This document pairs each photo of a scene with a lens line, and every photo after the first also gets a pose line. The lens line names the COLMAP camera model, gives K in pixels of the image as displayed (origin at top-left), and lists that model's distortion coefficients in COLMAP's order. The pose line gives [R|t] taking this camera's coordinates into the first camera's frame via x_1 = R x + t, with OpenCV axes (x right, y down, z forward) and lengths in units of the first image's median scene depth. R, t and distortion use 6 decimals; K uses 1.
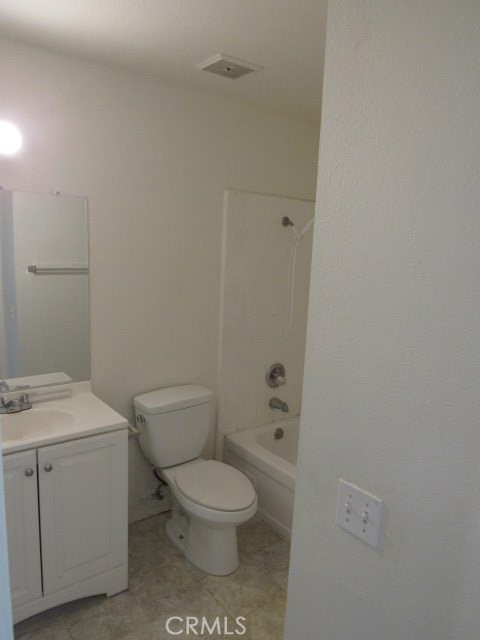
lens RADIAL K [[452.7, 0, 222.5], [0, 452.7, 318.9], [0, 0, 1]] dist [-0.028427, 0.003732]
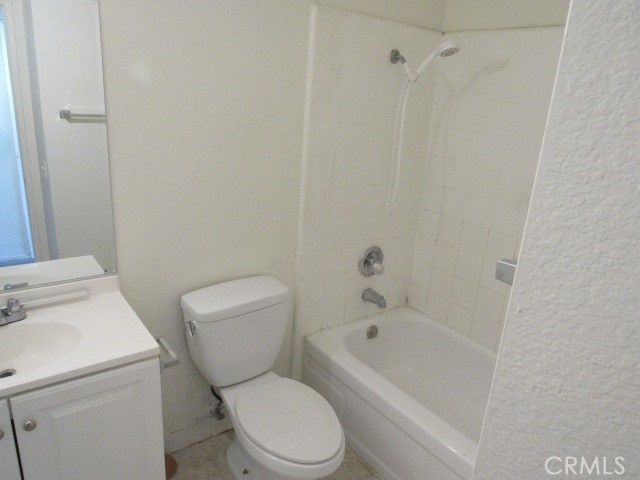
lens RADIAL K [[452.7, 0, 320.0], [0, 452.7, 240.0], [0, 0, 1]] dist [-0.028427, 0.003732]
pose [[0.999419, 0.022045, 0.025981, 0.007936], [-0.025584, 0.989118, 0.144885, -0.026261], [-0.022504, -0.145465, 0.989107, 0.256070]]
